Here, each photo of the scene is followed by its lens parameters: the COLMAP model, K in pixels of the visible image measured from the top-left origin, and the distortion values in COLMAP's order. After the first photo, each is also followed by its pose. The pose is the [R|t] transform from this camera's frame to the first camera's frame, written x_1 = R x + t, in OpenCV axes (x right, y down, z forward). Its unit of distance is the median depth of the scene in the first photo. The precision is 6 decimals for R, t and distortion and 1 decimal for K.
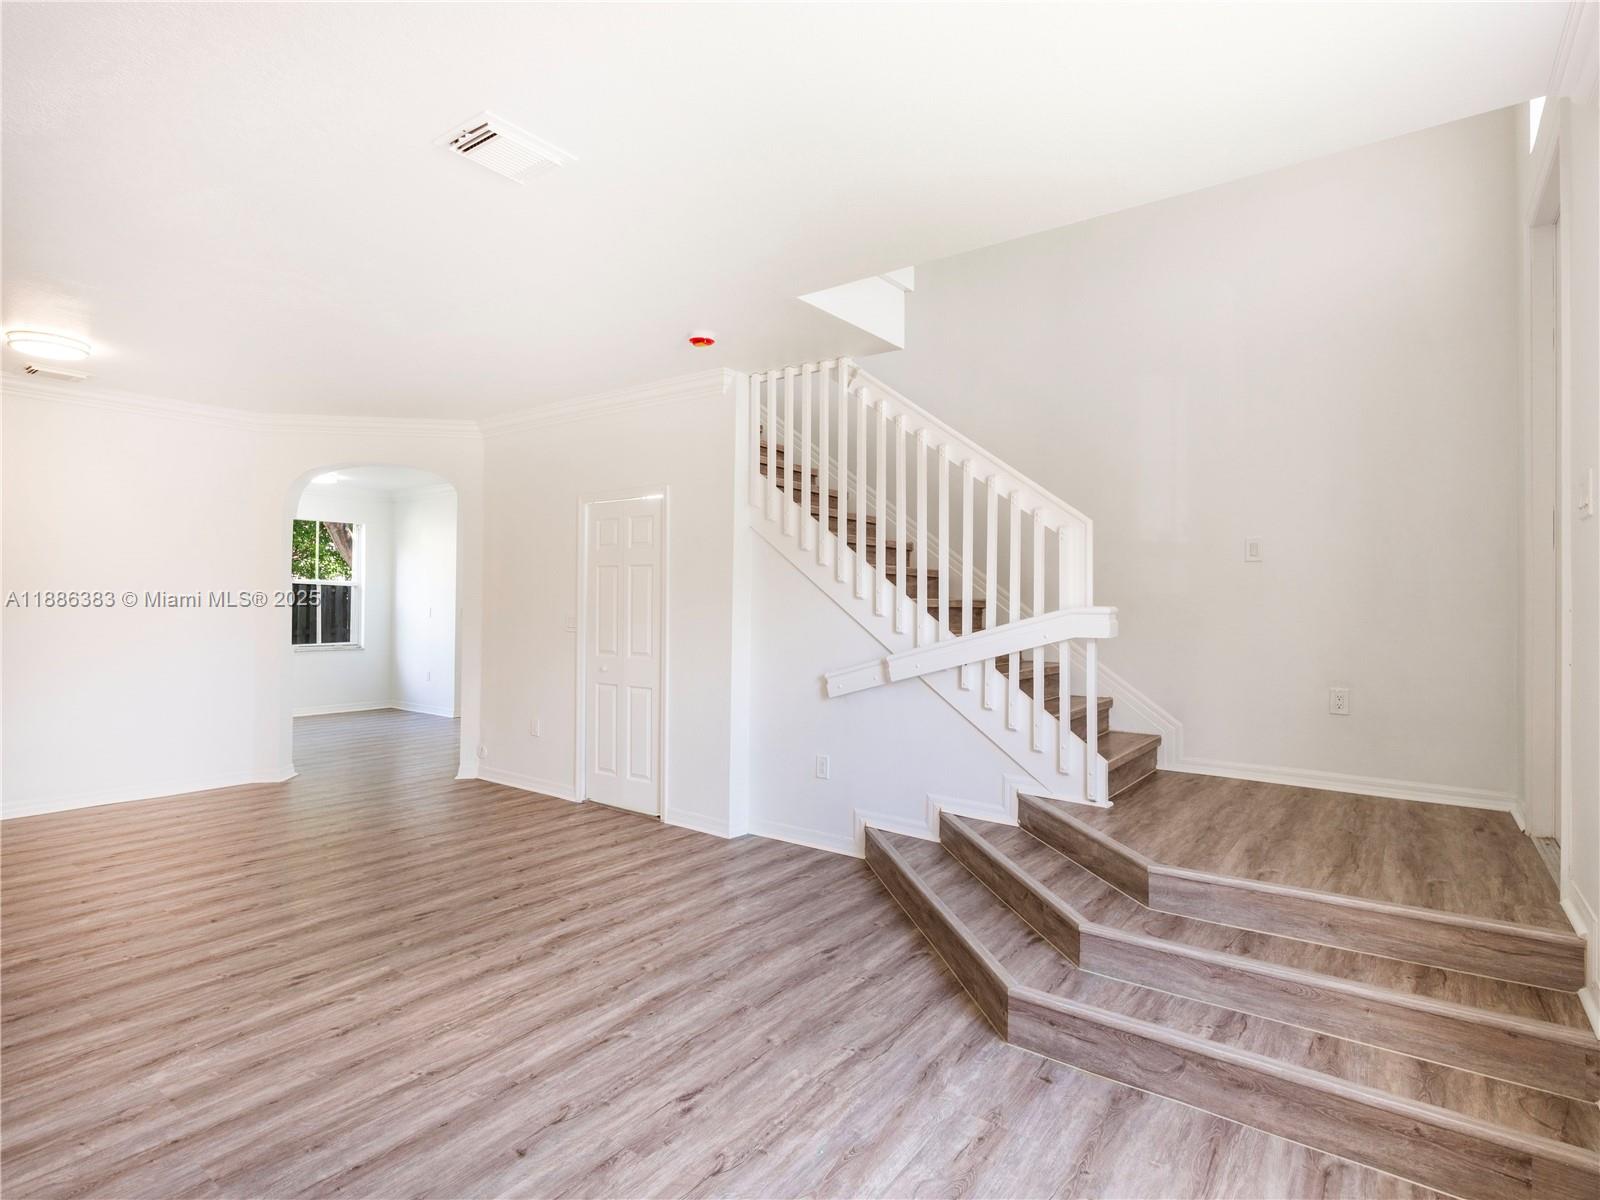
lens RADIAL K [[816.0, 0, 807.7], [0, 816.0, 599.4], [0, 0, 1]] dist [-0.001777, 0.000745]
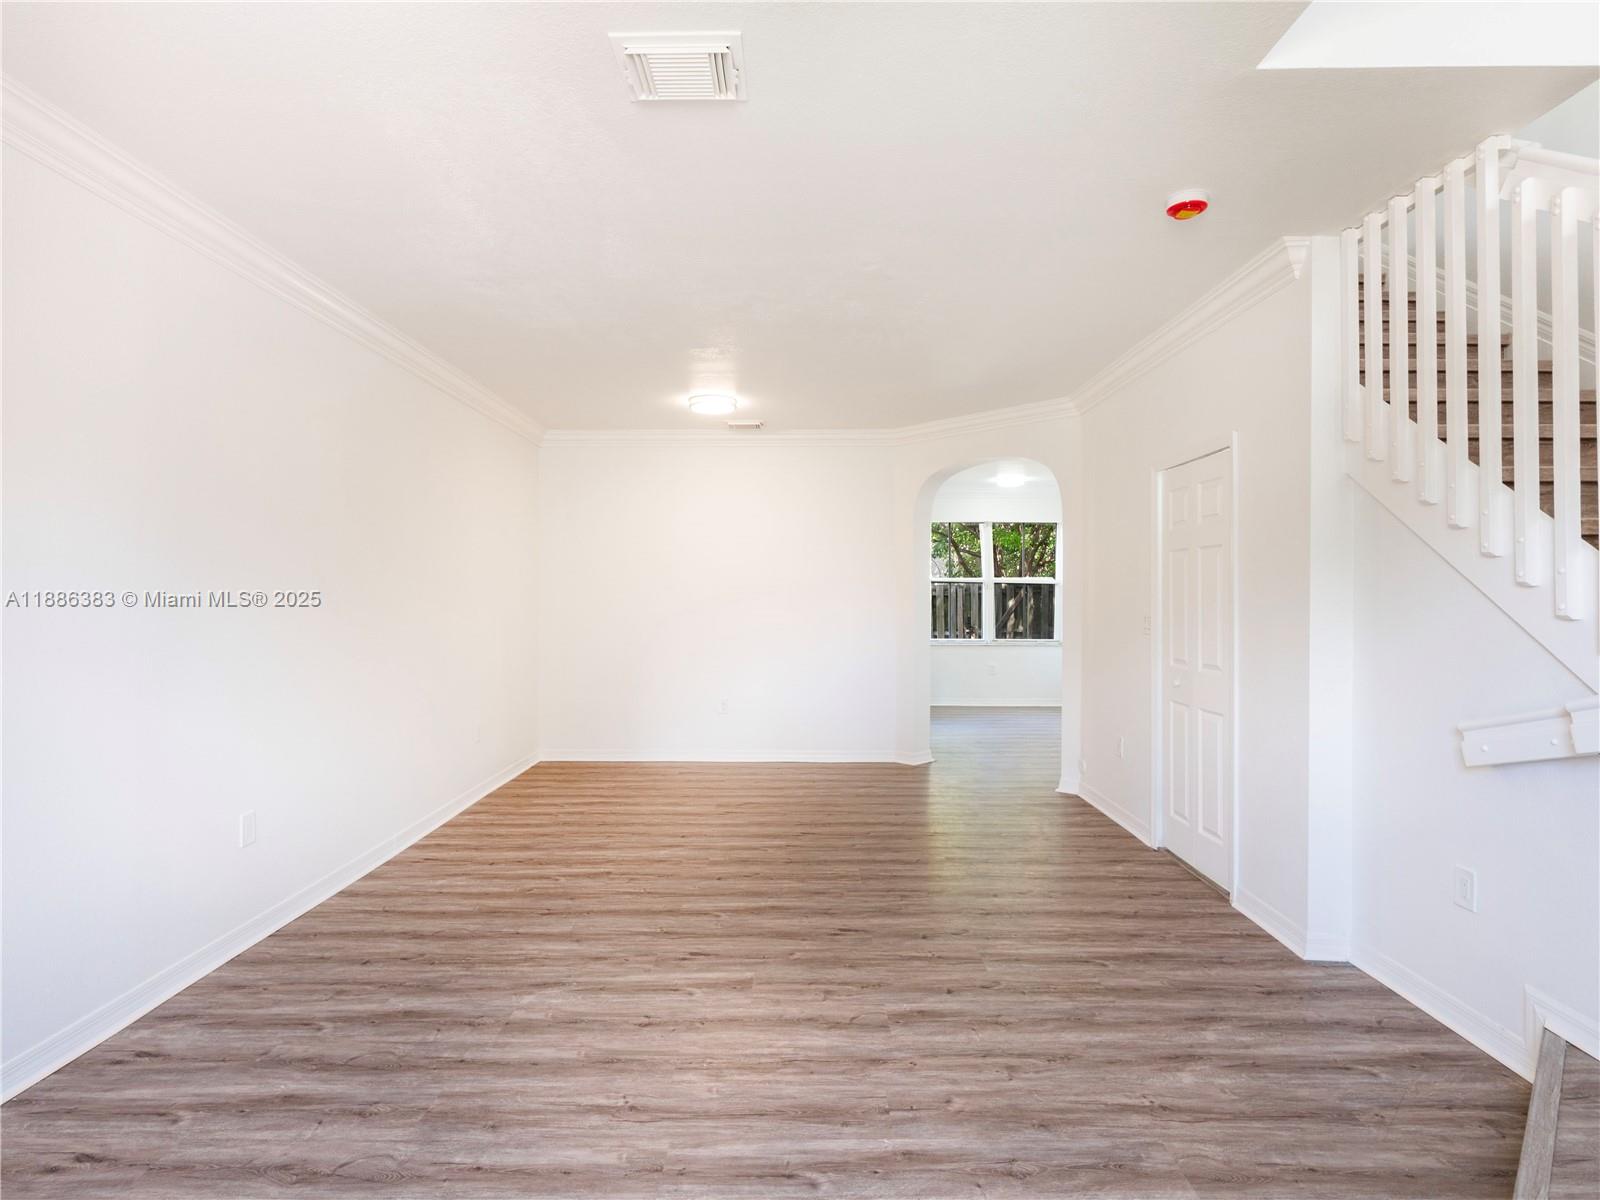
lens RADIAL K [[828.7, 0, 799.6], [0, 828.7, 596.0], [0, 0, 1]] dist [-0.004085, 0.000480]
pose [[0.593721, -0.010126, -0.804607, 0.257526], [0.009342, 0.999940, -0.005691, 0.005880], [0.804617, -0.004138, 0.593780, 0.377004]]
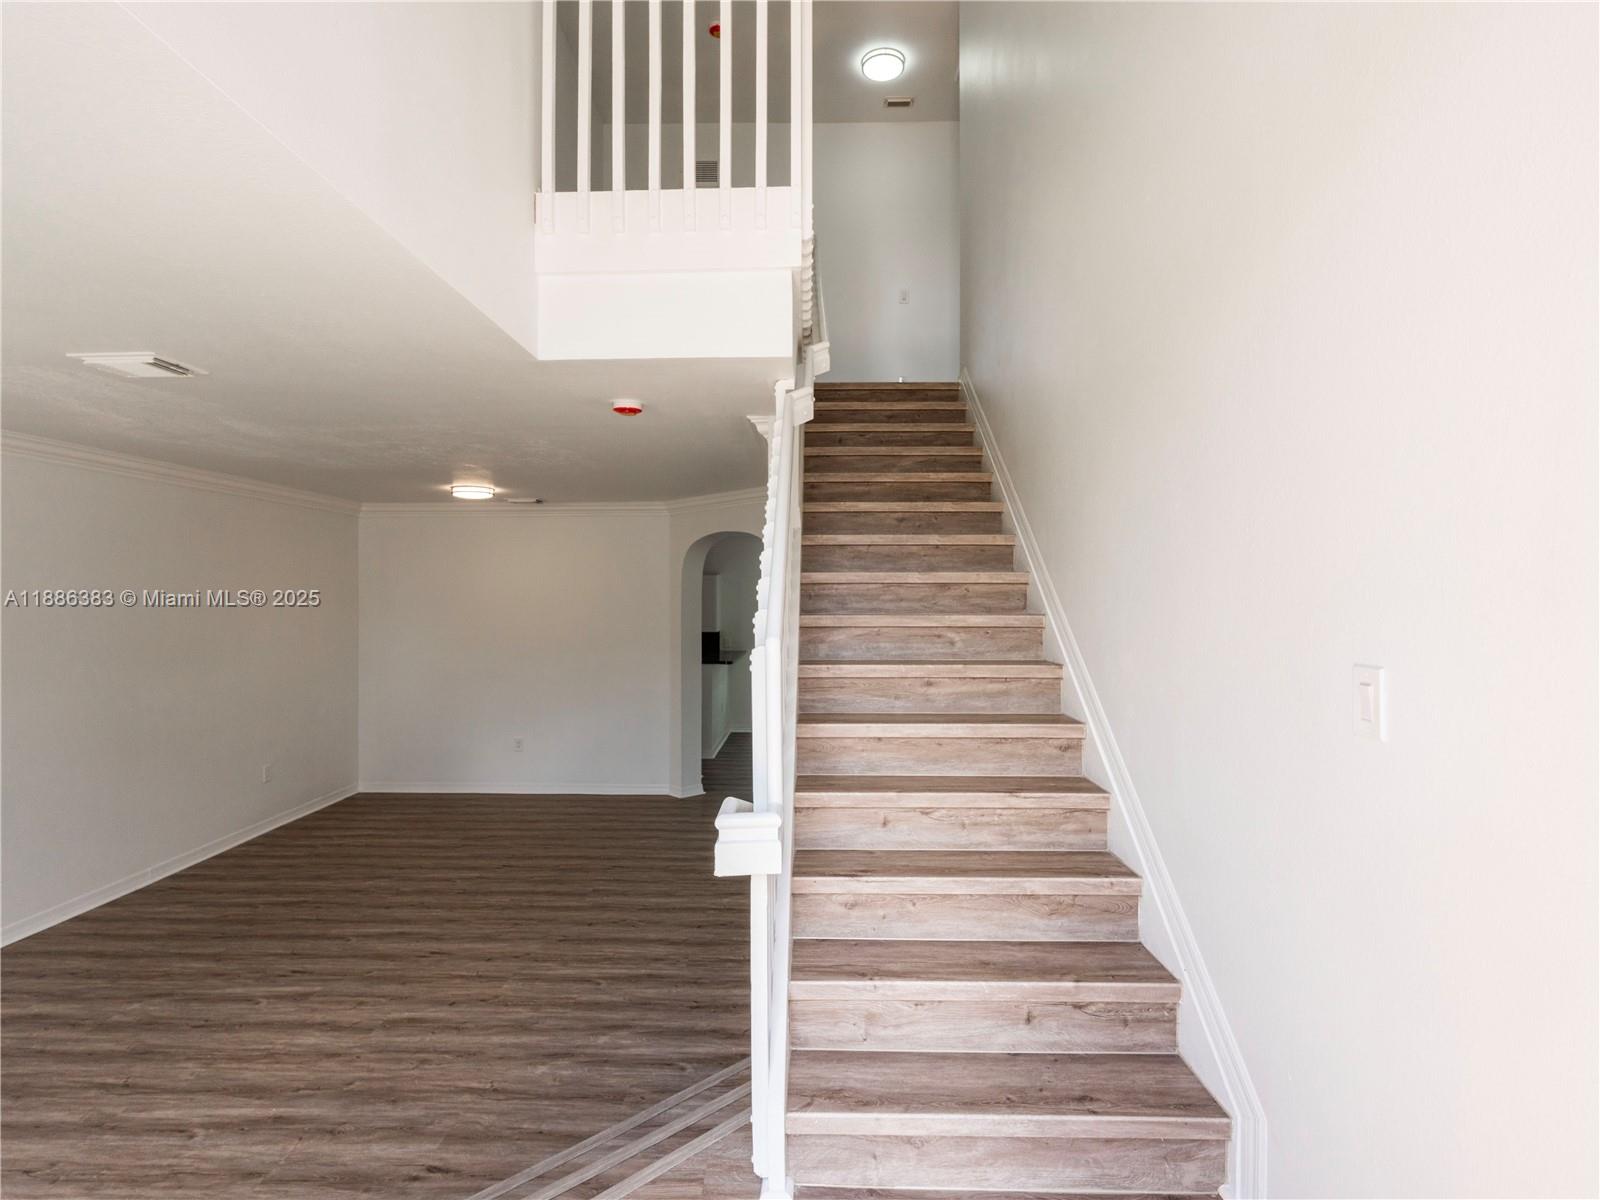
lens RADIAL K [[810.9, 0, 799.4], [0, 810.9, 608.6], [0, 0, 1]] dist [-0.001971, 0.000012]
pose [[0.583212, 0.003967, -0.812310, 0.792938], [0.005888, 0.999941, 0.009111, -0.130511], [0.812299, -0.010096, 0.583154, 0.712445]]
